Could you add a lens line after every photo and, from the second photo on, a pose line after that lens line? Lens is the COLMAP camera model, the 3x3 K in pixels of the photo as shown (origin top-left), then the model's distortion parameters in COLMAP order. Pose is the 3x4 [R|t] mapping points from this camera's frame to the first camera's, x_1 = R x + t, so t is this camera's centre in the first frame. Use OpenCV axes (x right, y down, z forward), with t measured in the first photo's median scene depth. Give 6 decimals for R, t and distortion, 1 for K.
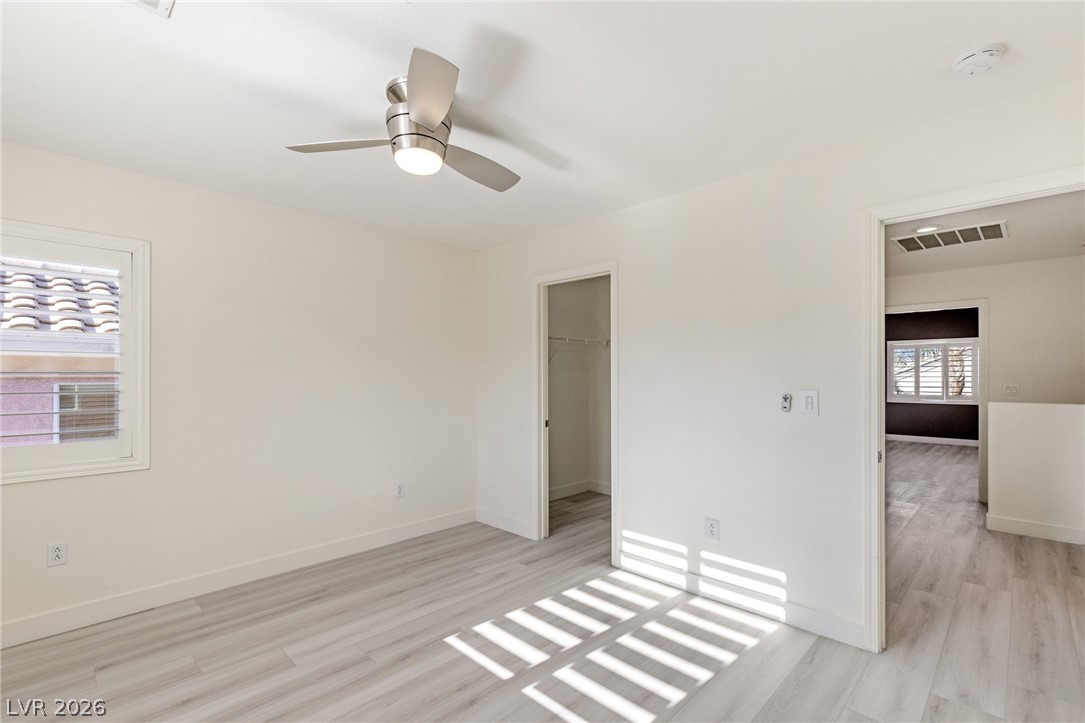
lens RADIAL K [[493.4, 0, 543.3], [0, 493.4, 365.4], [0, 0, 1]] dist [0.010434, -0.001898]
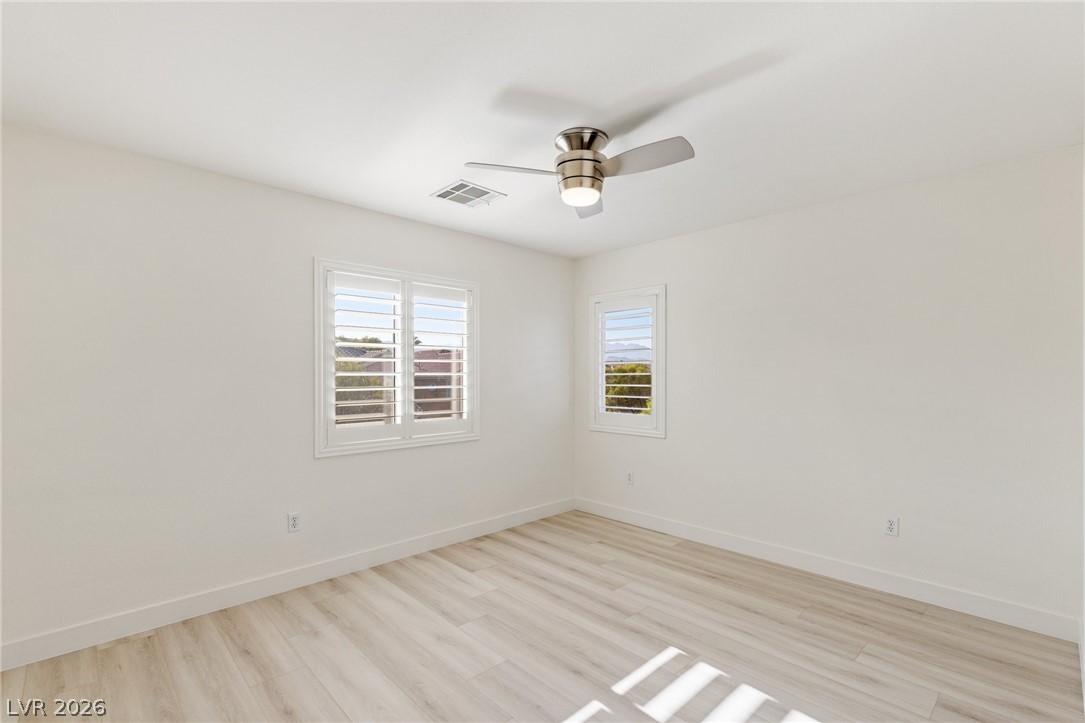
lens RADIAL K [[493.4, 0, 544.9], [0, 493.4, 366.9], [0, 0, 1]] dist [0.010434, -0.001898]
pose [[-0.027026, -0.014555, -0.999529, 0.692452], [0.020185, 0.999682, -0.015103, 0.010713], [0.999431, -0.020584, -0.026723, 0.693393]]
